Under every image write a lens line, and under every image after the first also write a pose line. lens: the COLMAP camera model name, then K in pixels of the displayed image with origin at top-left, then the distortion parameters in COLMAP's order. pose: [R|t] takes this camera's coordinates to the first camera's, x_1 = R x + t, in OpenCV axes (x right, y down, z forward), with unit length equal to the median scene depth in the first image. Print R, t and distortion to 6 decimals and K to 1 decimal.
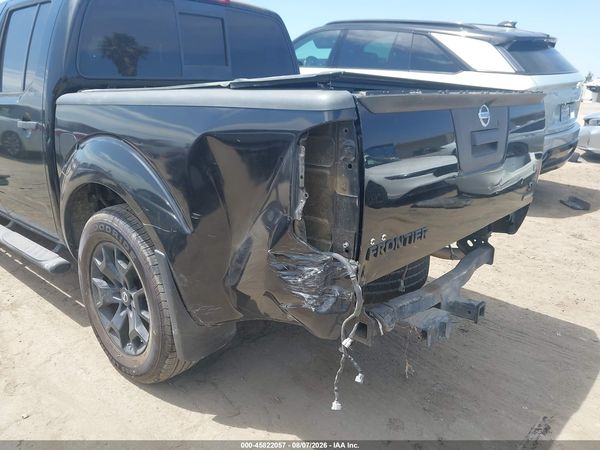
lens RADIAL K [[478.0, 0, 302.0], [0, 478.0, 224.1], [0, 0, 1]] dist [-0.000382, -0.018829]
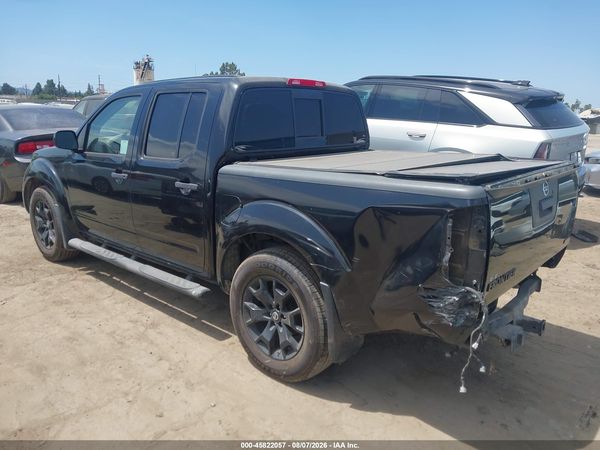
lens RADIAL K [[469.7, 0, 301.6], [0, 469.7, 223.1], [0, 0, 1]] dist [0.012331, -0.012455]
pose [[0.999962, 0.001131, 0.008605, -0.312122], [-0.000686, 0.998670, -0.051548, -0.042831], [-0.008652, 0.051540, 0.998633, -0.341698]]
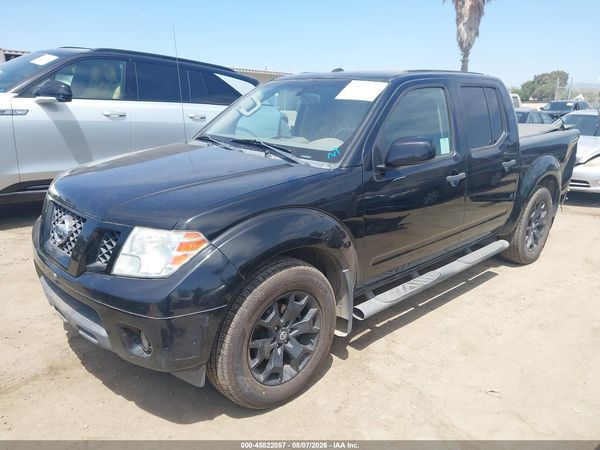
lens RADIAL K [[469.7, 0, 301.6], [0, 469.7, 223.1], [0, 0, 1]] dist [0.012331, -0.012455]
pose [[0.080617, -0.275971, 0.957779, -2.629291], [0.260135, 0.933430, 0.247059, -0.710042], [-0.962201, 0.229235, 0.147040, 1.743223]]
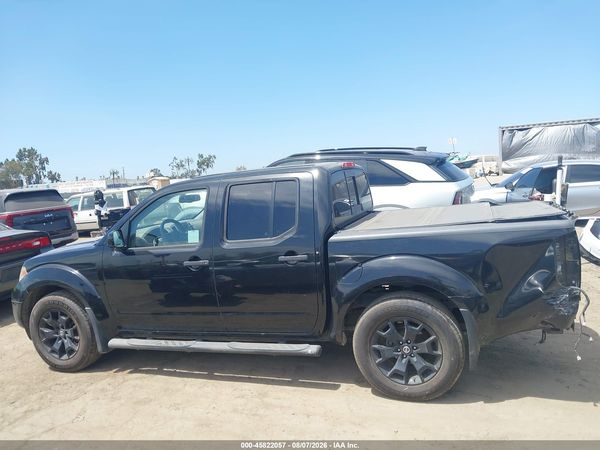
lens RADIAL K [[466.6, 0, 299.6], [0, 466.6, 236.8], [0, 0, 1]] dist [-0.001989, 0.000796]
pose [[0.925564, -0.139734, 0.351861, -1.238134], [0.197624, 0.971046, -0.134218, -0.083560], [-0.322919, 0.193763, 0.926380, -0.453685]]
